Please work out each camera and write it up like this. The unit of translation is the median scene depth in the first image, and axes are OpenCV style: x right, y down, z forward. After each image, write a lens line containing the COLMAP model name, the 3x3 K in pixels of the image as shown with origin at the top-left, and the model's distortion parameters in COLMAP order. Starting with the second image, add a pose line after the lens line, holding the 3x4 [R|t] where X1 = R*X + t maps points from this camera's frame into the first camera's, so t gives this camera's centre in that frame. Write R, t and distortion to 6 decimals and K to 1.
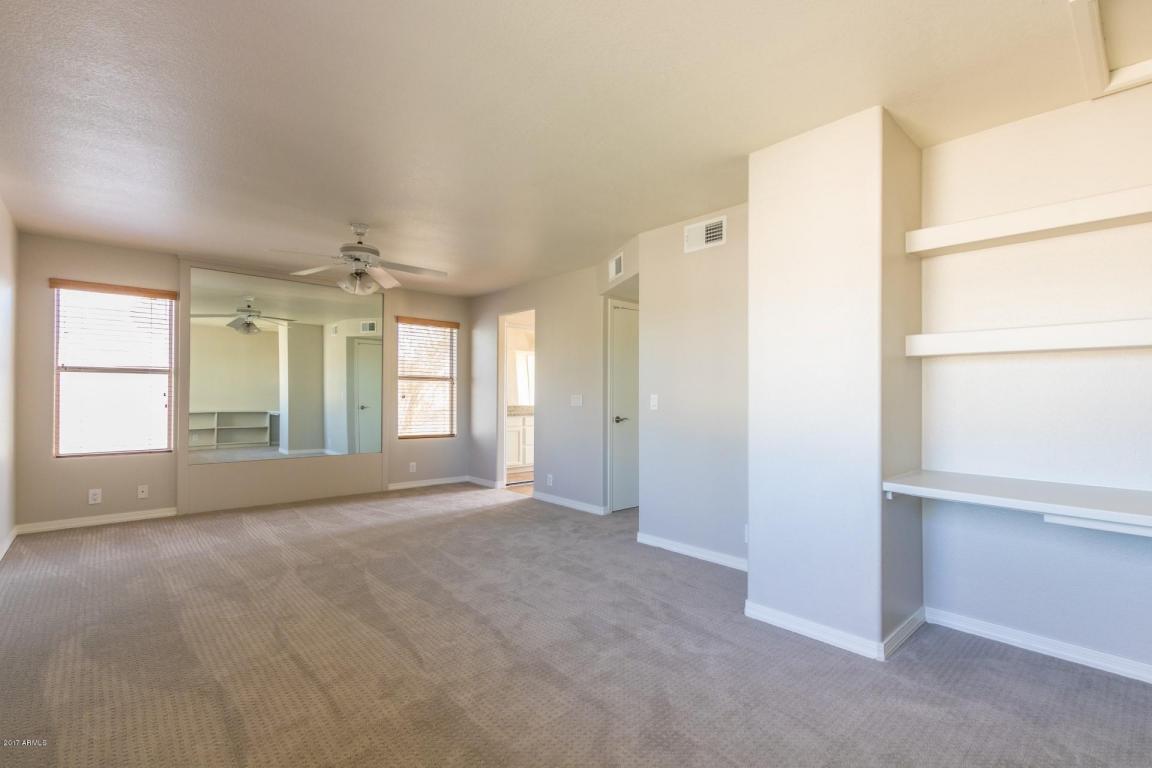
lens RADIAL K [[528.5, 0, 582.1], [0, 528.5, 394.1], [0, 0, 1]] dist [0.004414, -0.000856]
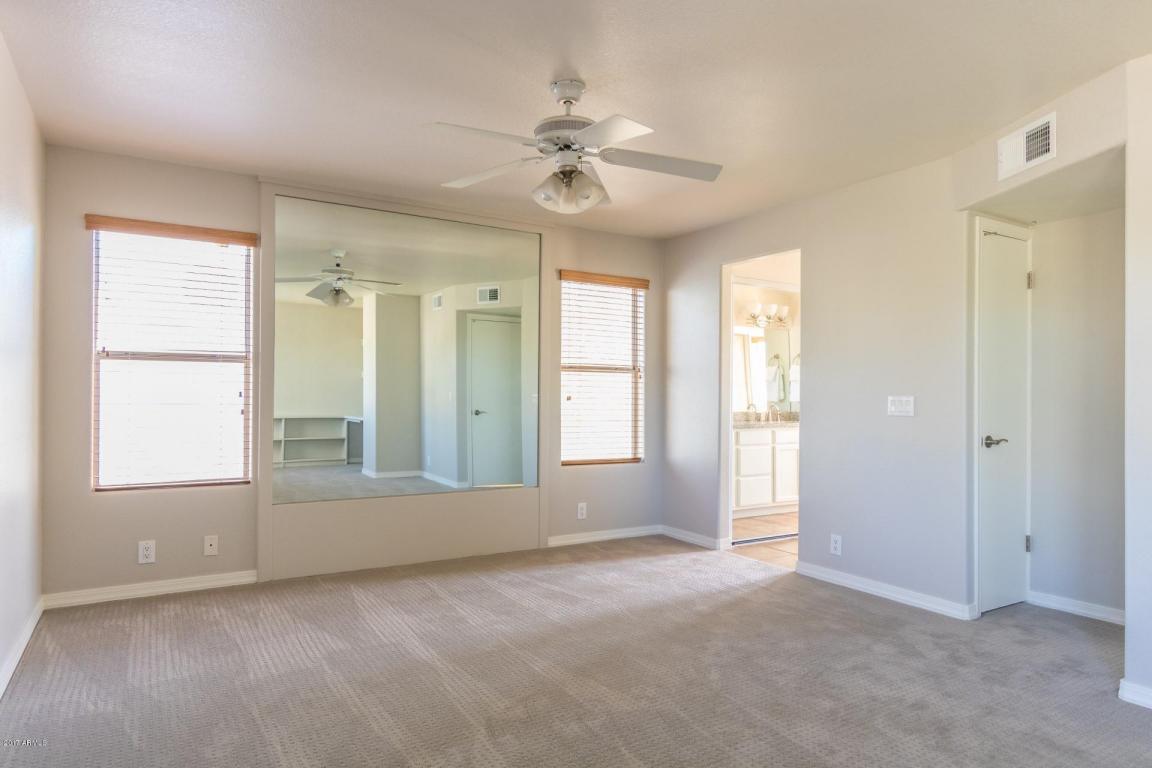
lens RADIAL K [[706.4, 0, 577.2], [0, 706.4, 396.6], [0, 0, 1]] dist [0.001123, 0.003888]
pose [[0.982694, 0.001813, -0.185228, -0.222887], [-0.000999, 0.999989, 0.004489, -0.000519], [0.185234, -0.004226, 0.982685, 0.229197]]
